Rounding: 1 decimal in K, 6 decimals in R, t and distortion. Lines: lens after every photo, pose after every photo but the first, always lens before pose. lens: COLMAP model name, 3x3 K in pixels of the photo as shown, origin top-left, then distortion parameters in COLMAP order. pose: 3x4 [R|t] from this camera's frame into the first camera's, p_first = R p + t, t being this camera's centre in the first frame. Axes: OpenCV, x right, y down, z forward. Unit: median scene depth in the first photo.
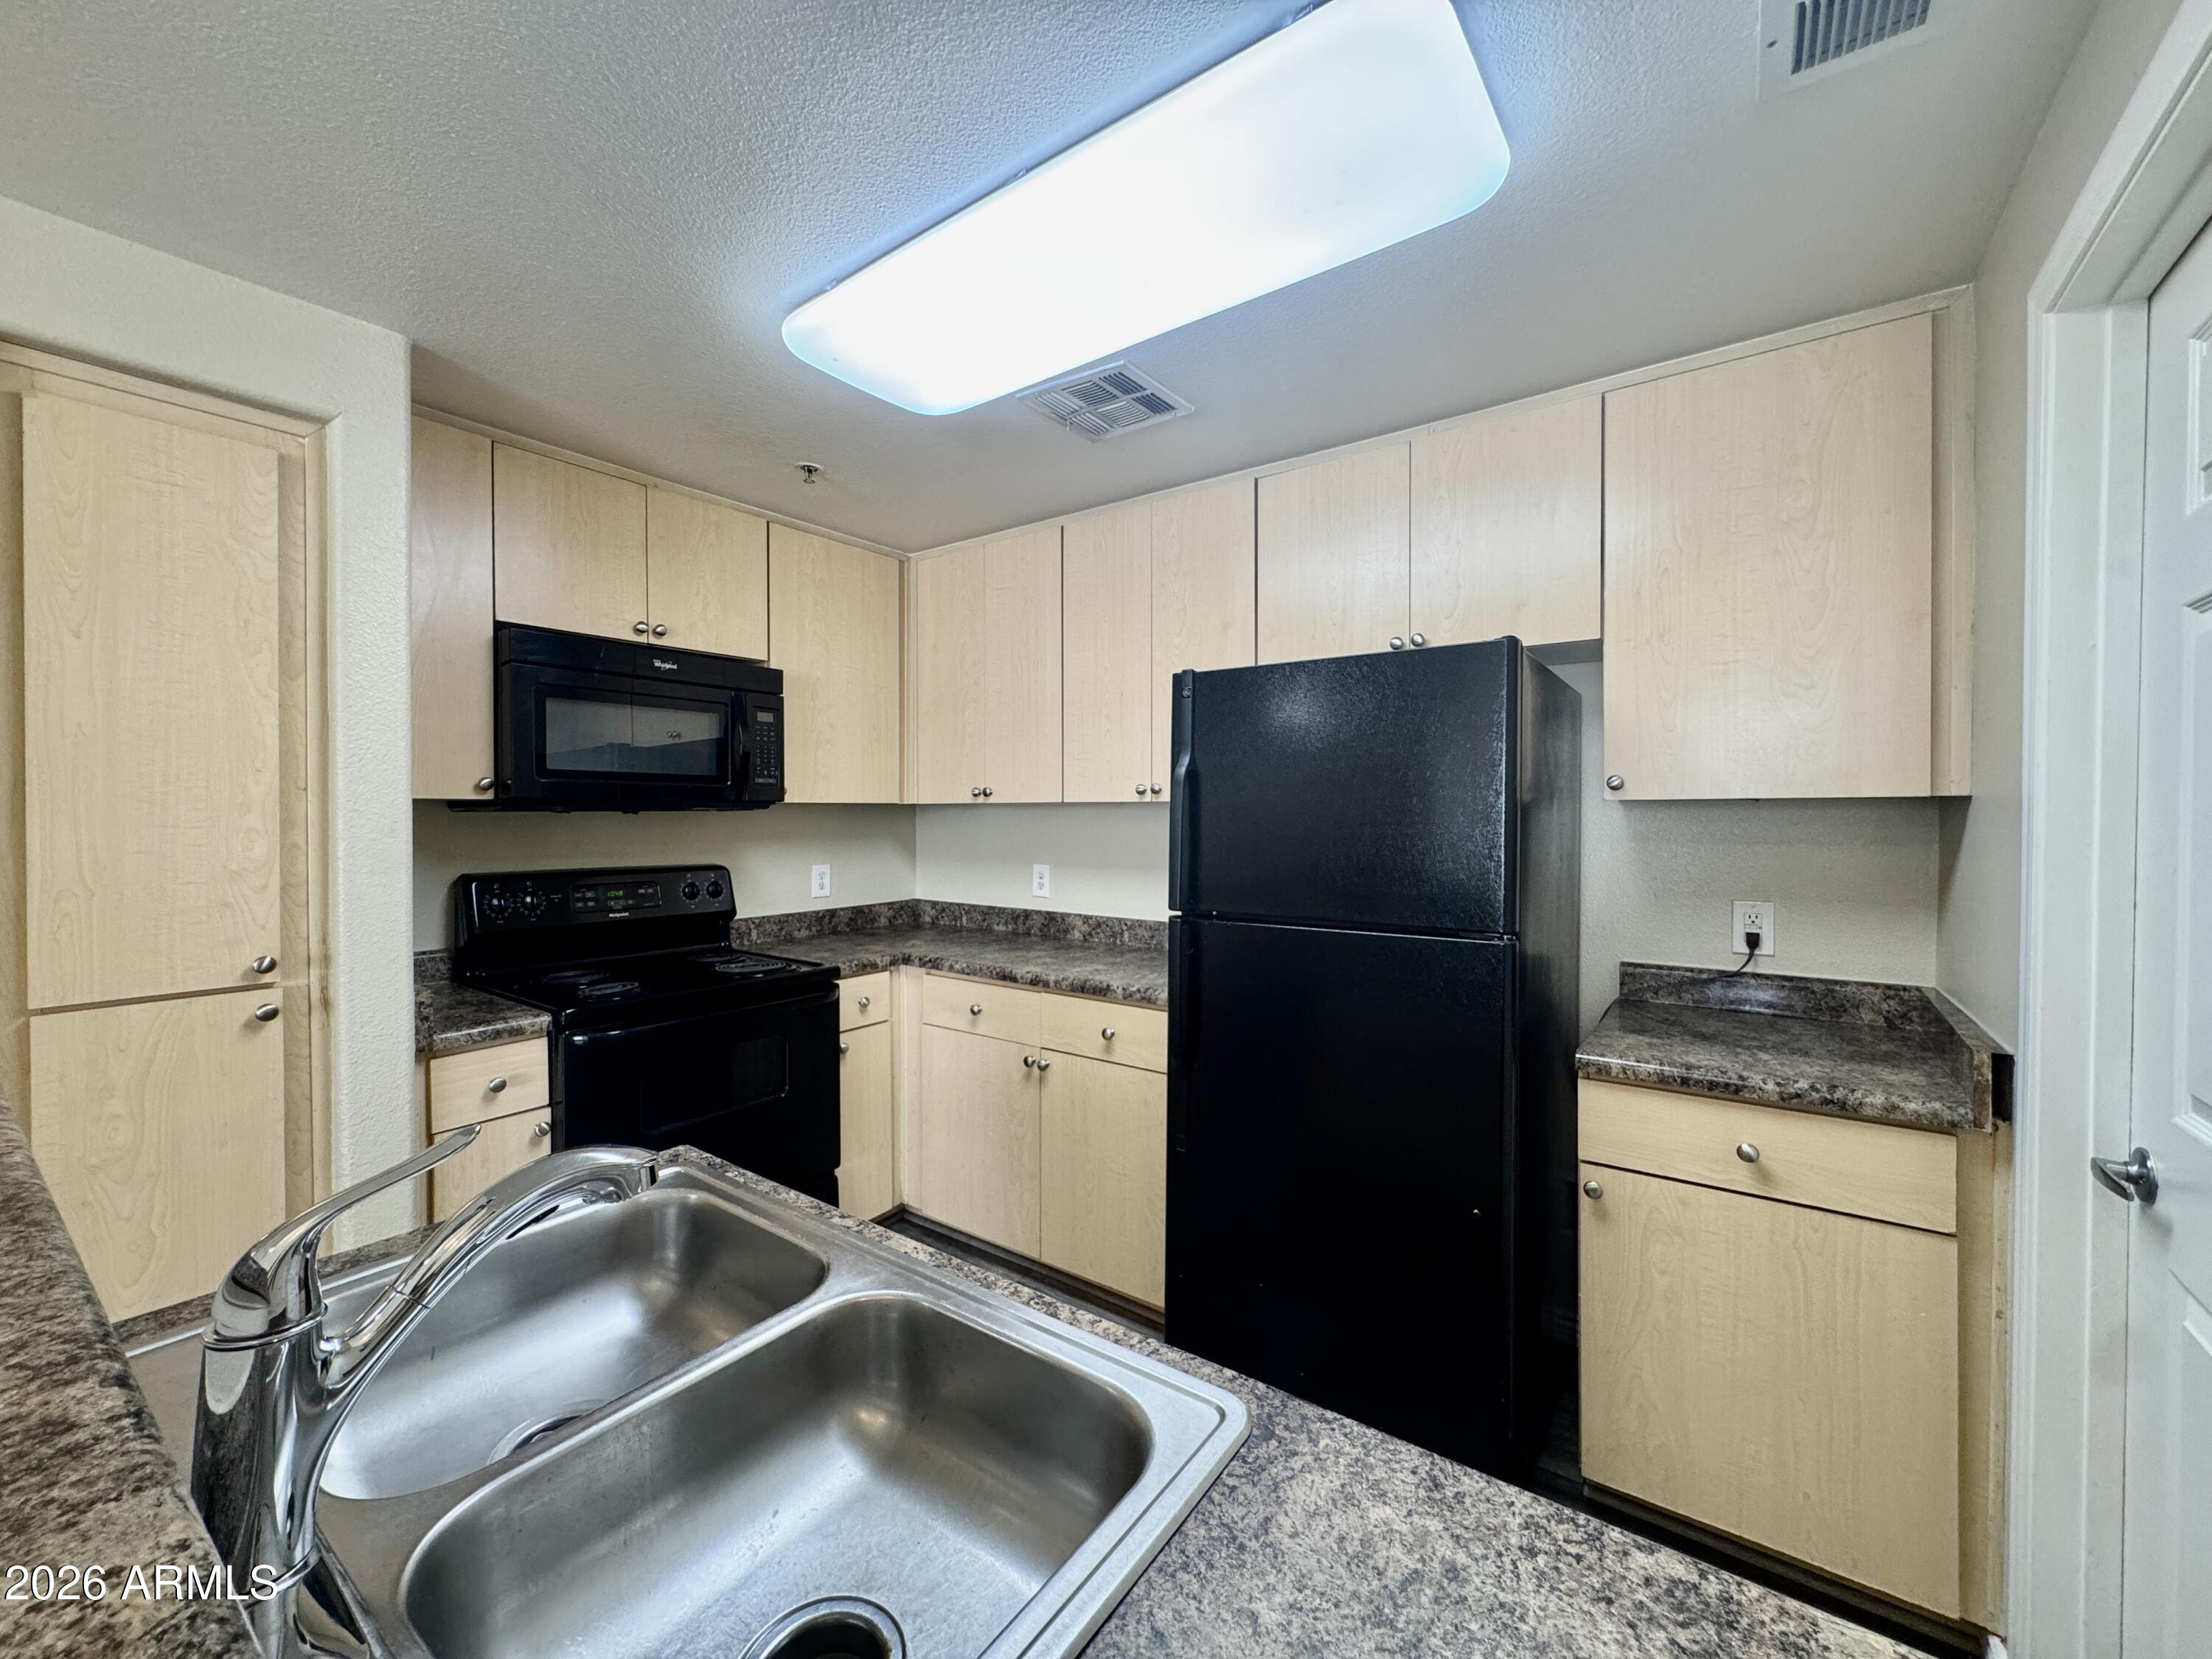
lens RADIAL K [[888.4, 0, 1106.6], [0, 888.4, 820.4], [0, 0, 1]] dist [0.000009, 0.000180]
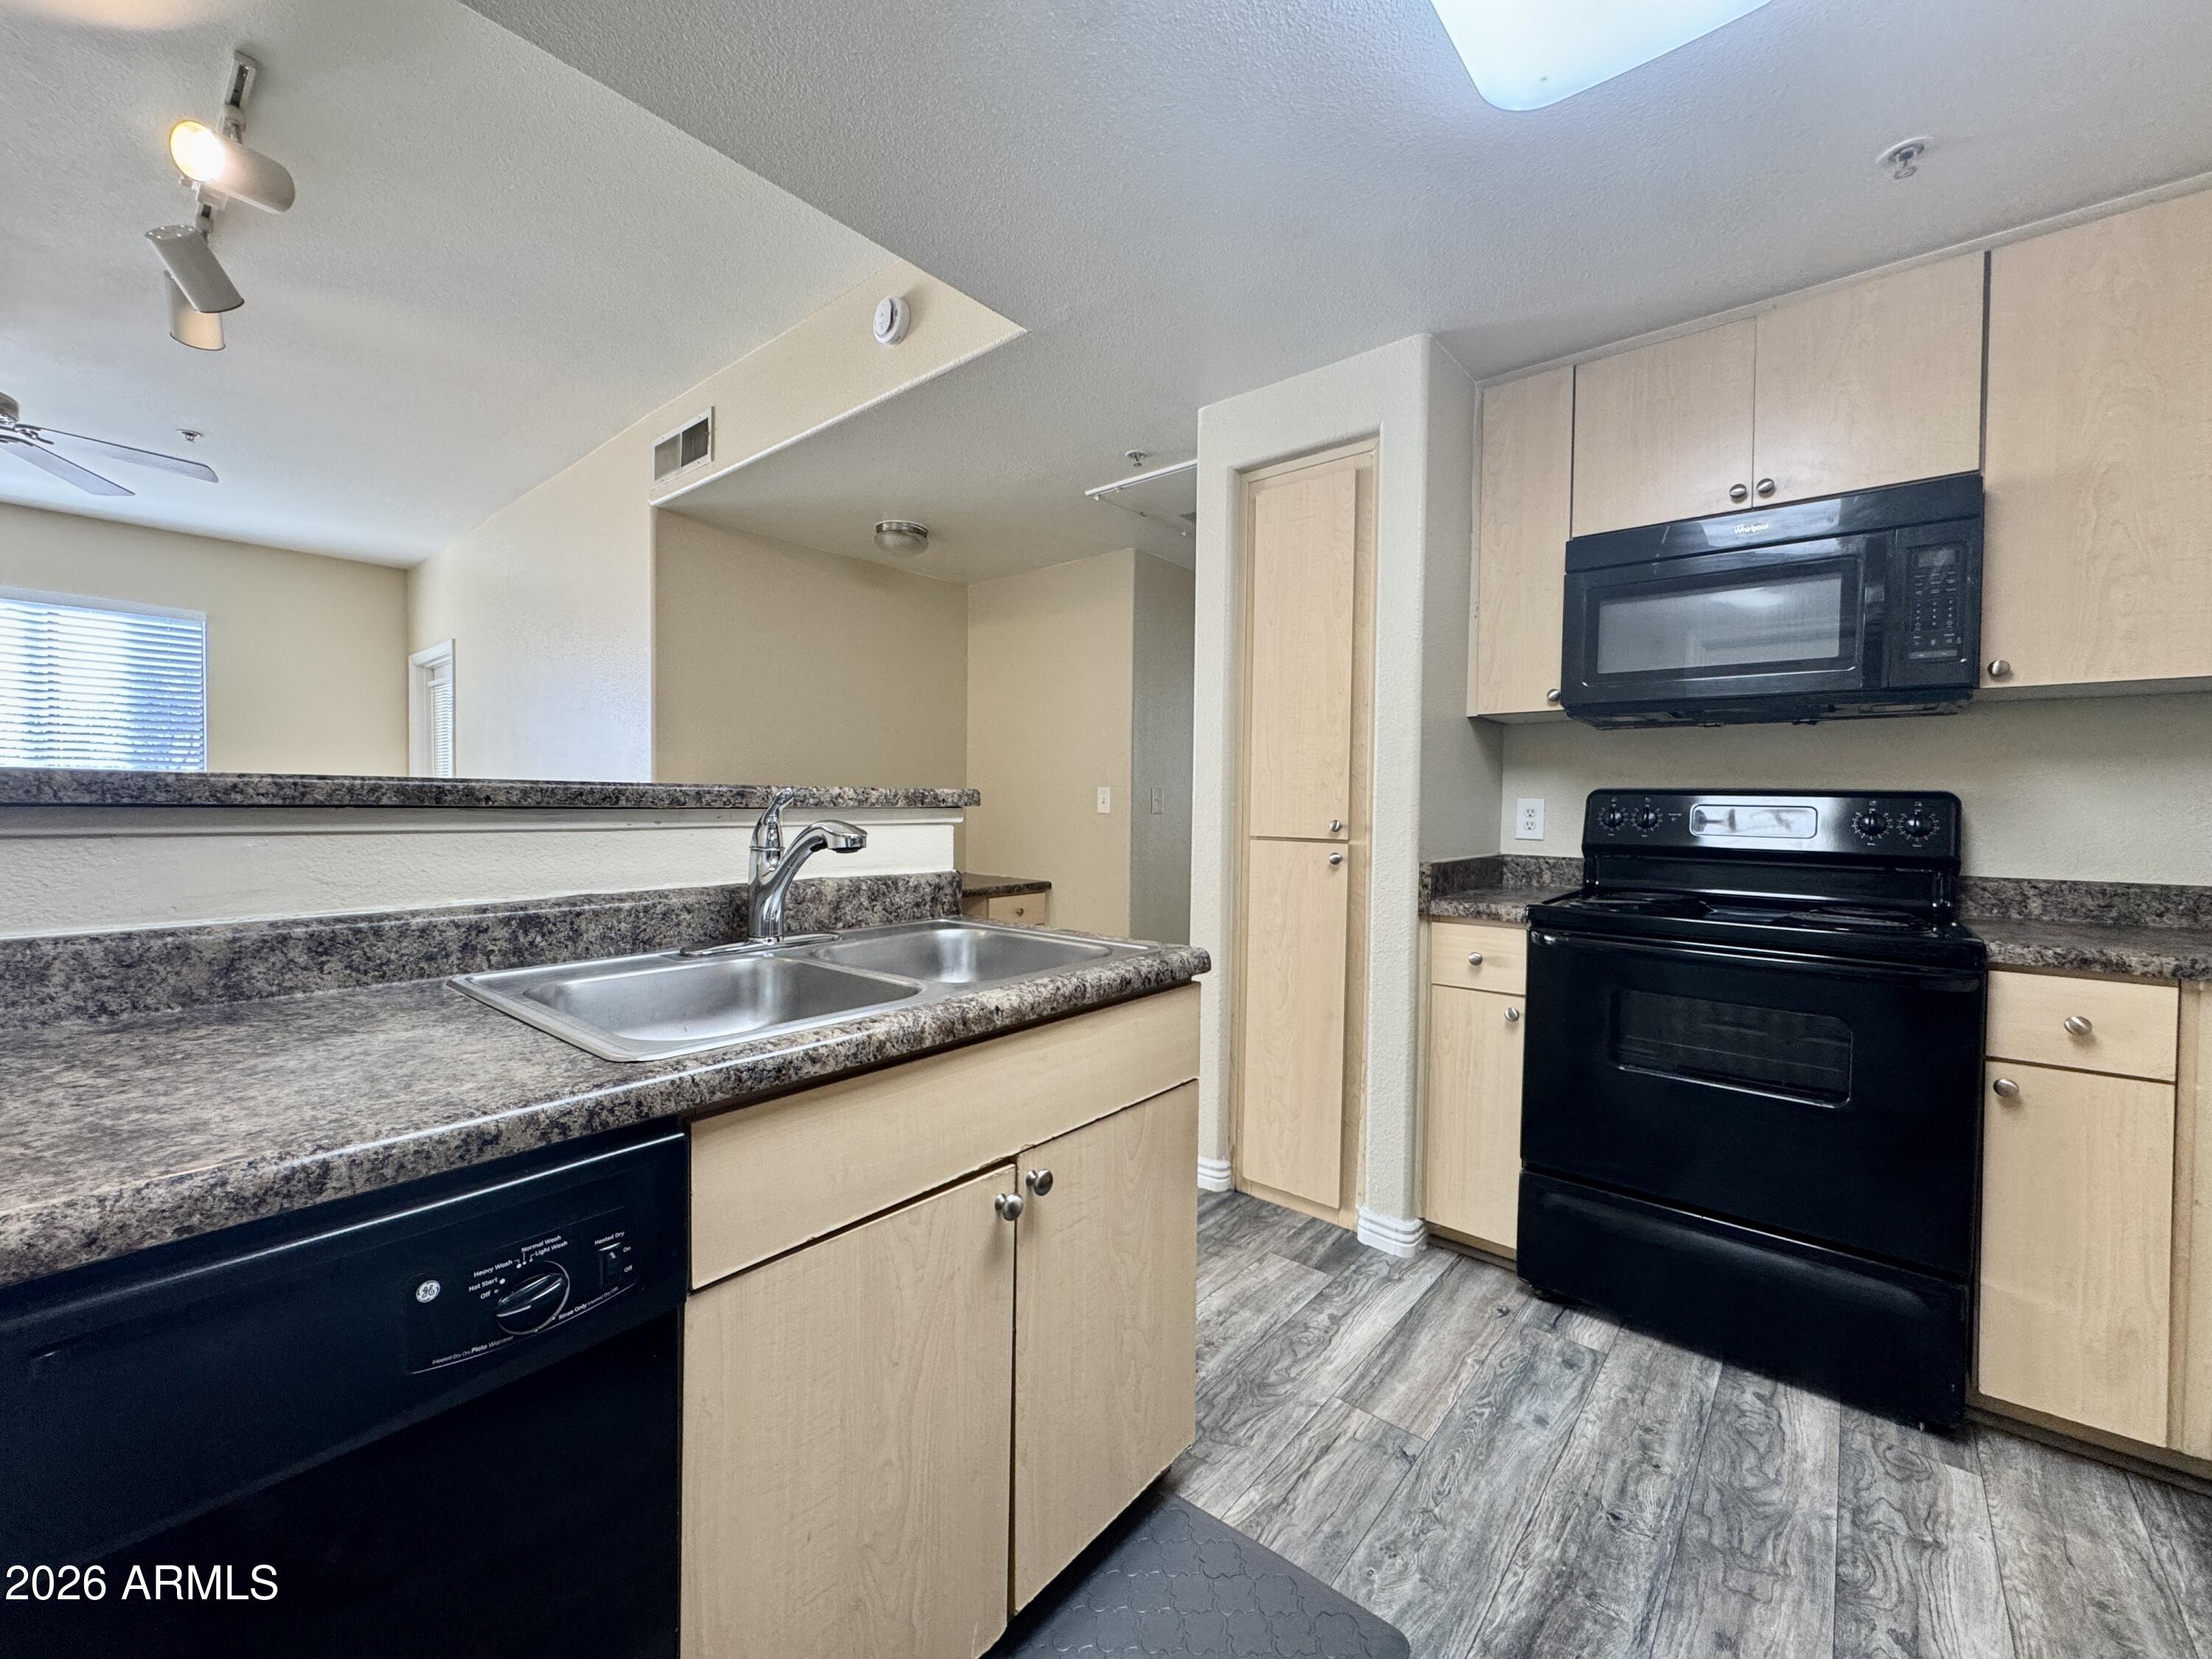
lens RADIAL K [[888.4, 0, 1106.8], [0, 888.4, 826.5], [0, 0, 1]] dist [0.000009, 0.000180]
pose [[-0.074218, 0.024531, -0.996940, 0.455555], [-0.023109, 0.999387, 0.026312, 0.111805], [0.996974, 0.024991, -0.073606, 0.610305]]
